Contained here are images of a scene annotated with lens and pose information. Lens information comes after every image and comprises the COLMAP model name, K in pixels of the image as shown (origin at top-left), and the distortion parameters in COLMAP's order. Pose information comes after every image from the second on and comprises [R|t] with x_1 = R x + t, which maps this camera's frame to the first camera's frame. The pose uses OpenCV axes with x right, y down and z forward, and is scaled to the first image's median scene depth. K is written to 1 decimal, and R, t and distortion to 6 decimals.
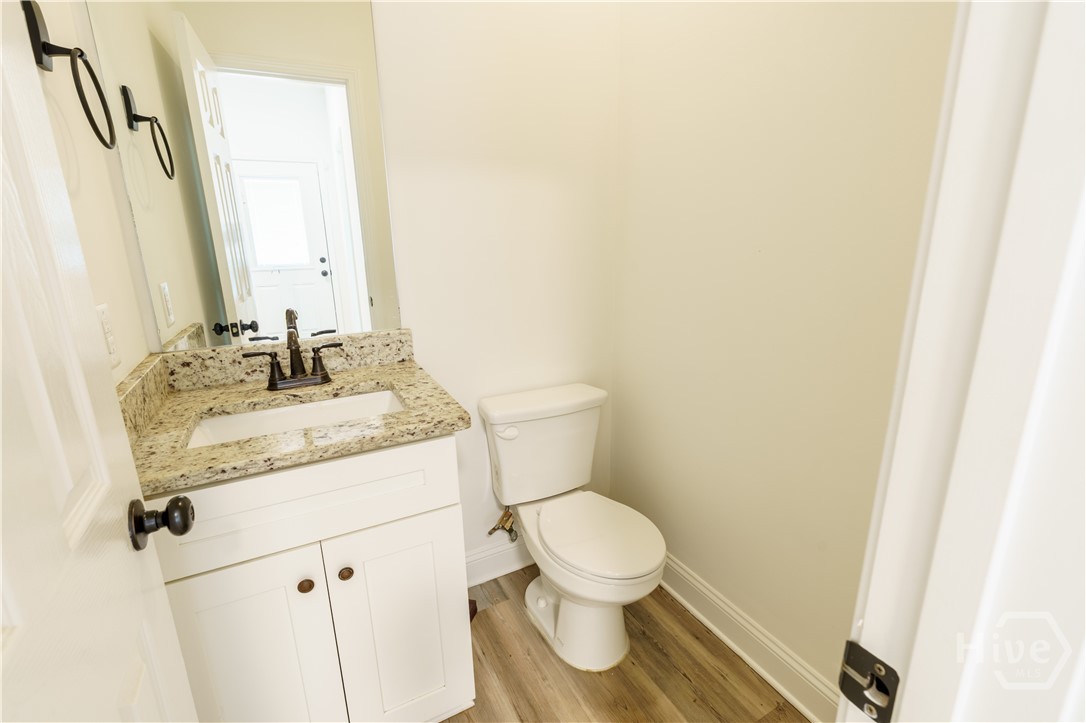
lens RADIAL K [[498.4, 0, 543.7], [0, 498.4, 364.5], [0, 0, 1]] dist [-0.002169, -0.000087]
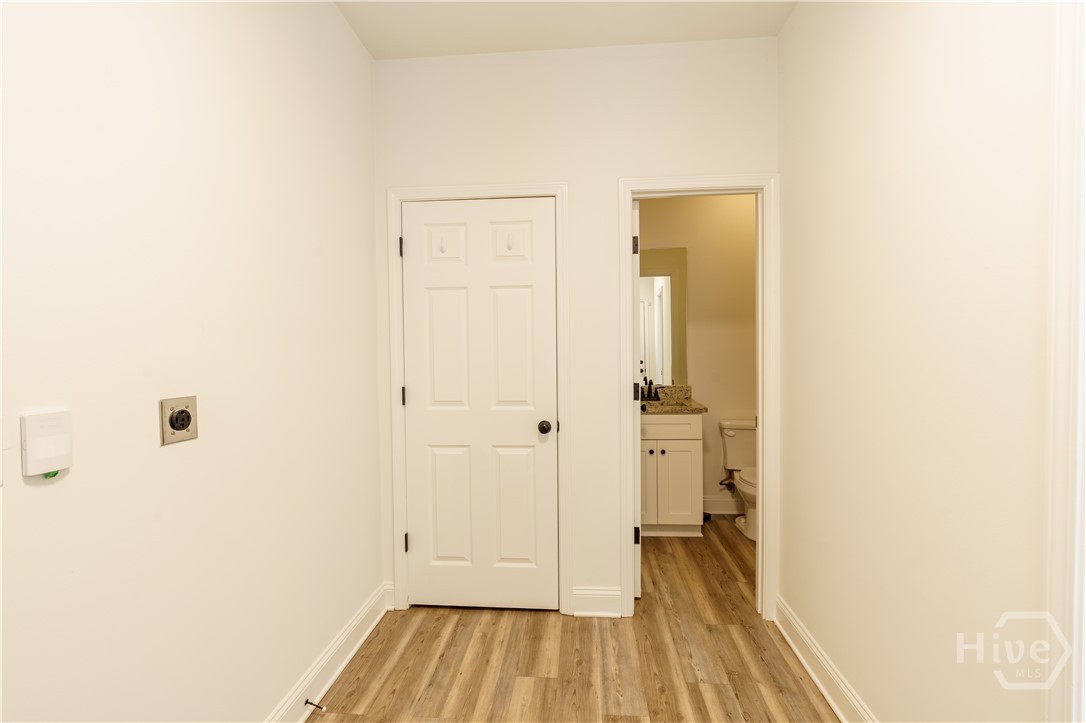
lens RADIAL K [[498.4, 0, 542.7], [0, 498.4, 367.2], [0, 0, 1]] dist [-0.002169, -0.000087]
pose [[0.842247, 0.027263, -0.538401, 0.443293], [-0.139127, 0.975881, -0.168227, 0.359701], [0.520829, 0.216595, 0.825726, -1.452934]]
